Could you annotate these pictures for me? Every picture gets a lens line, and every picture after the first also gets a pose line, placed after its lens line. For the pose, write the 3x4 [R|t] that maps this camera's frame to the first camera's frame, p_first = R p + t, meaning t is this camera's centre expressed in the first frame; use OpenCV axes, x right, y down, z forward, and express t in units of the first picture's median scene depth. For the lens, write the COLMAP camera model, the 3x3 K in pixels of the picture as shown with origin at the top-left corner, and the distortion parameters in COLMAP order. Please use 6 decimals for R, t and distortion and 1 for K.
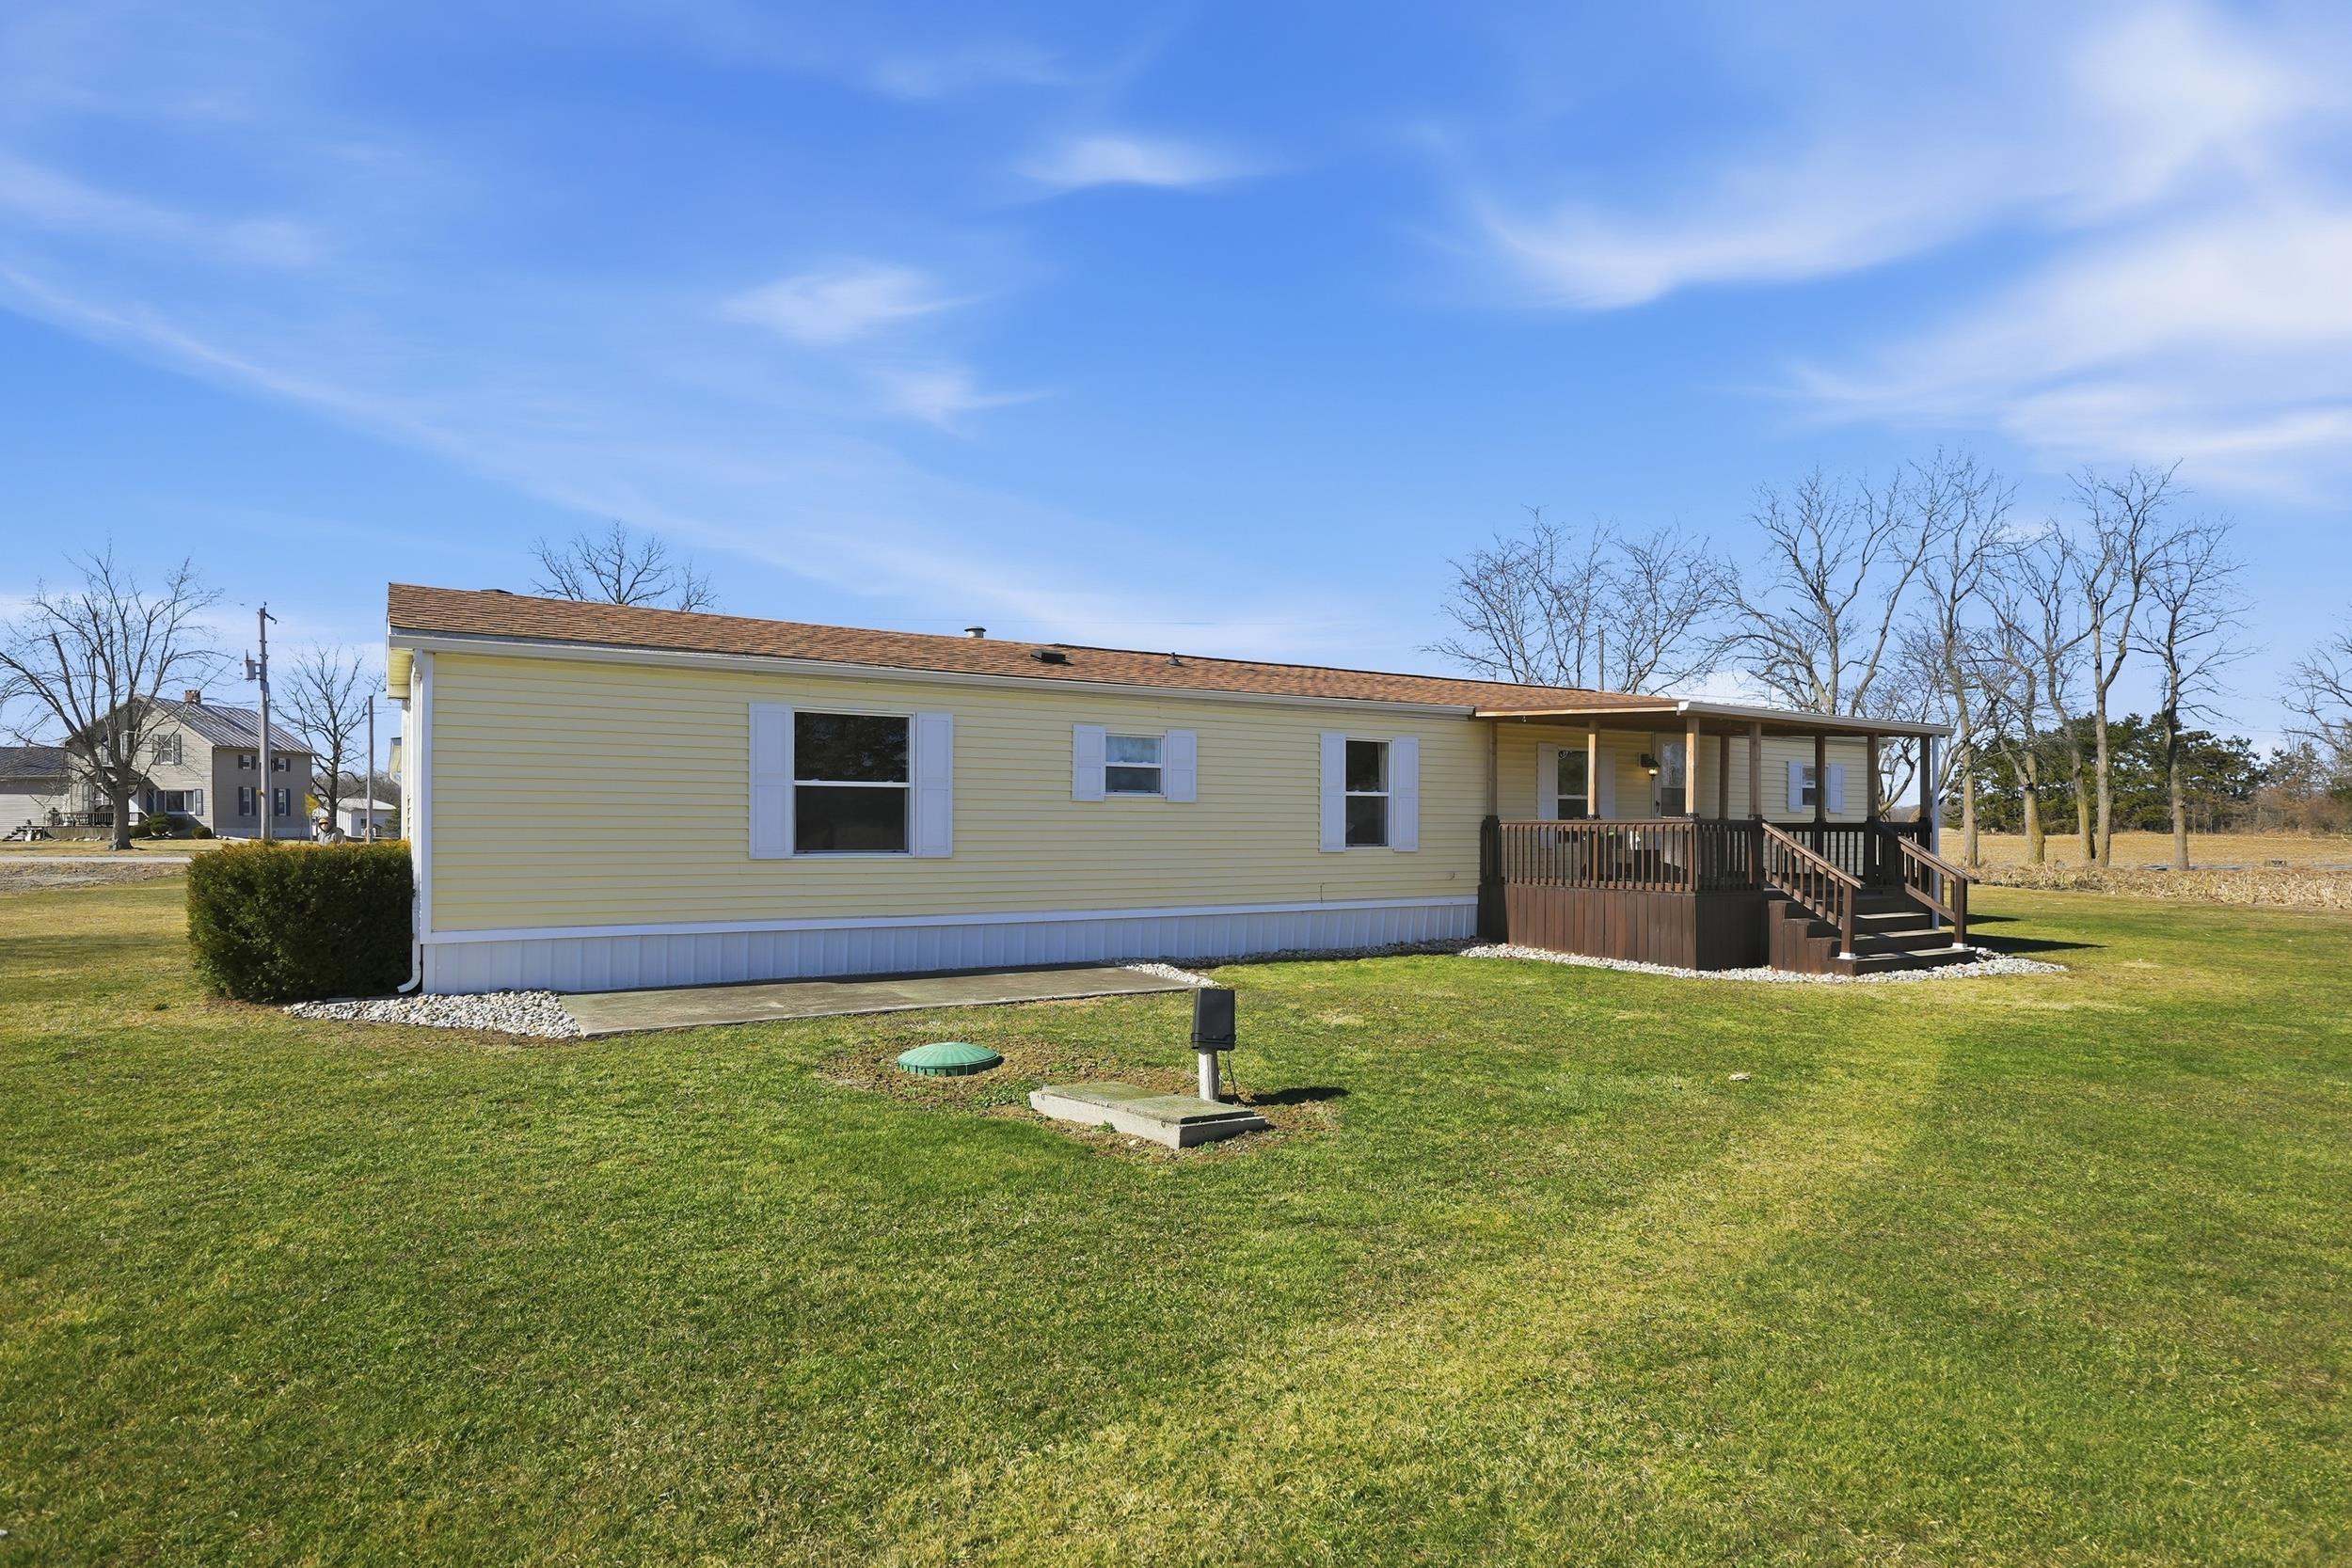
lens RADIAL K [[1269.7, 0, 1172.6], [0, 1269.7, 827.4], [0, 0, 1]] dist [-0.000804, -0.010744]
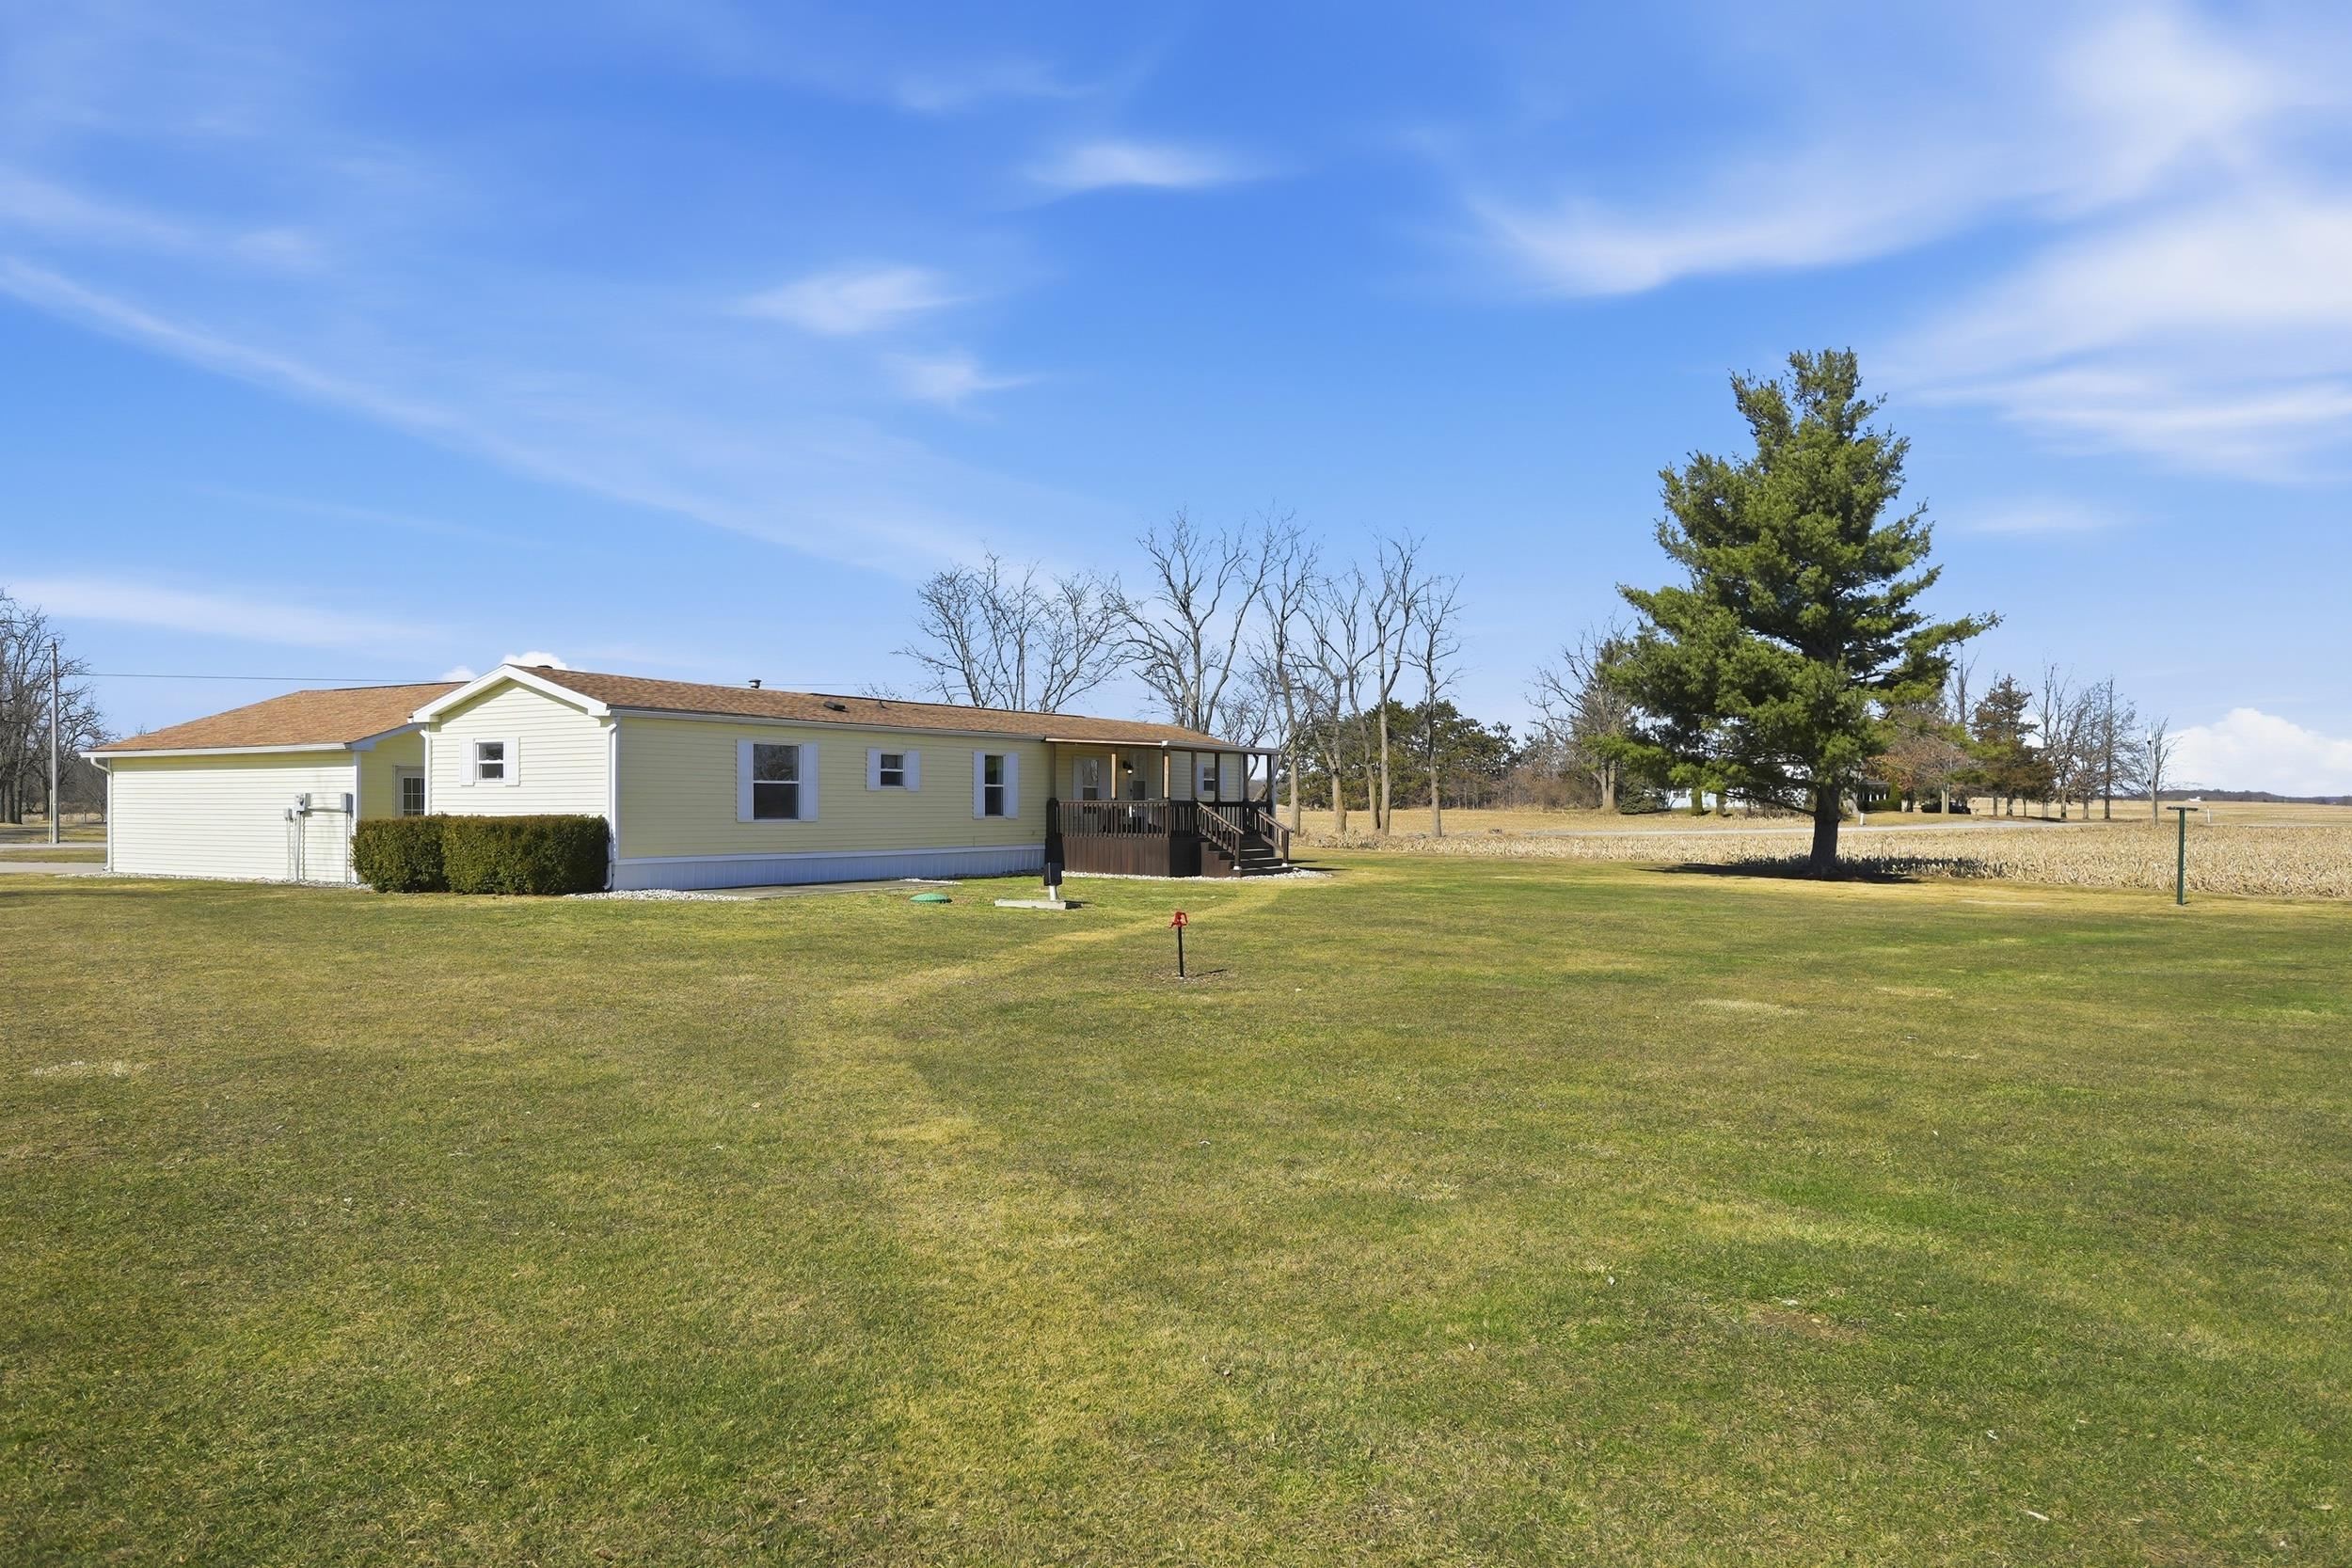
lens RADIAL K [[1628.7, 0, 1176.0], [0, 1628.7, 784.0], [0, 0, 1]] dist [0.000167, 0.000000]
pose [[0.884231, 0.003830, 0.467034, -0.282601], [0.002255, 0.999920, -0.012470, -0.000026], [-0.467044, 0.012079, 0.884151, -0.460379]]
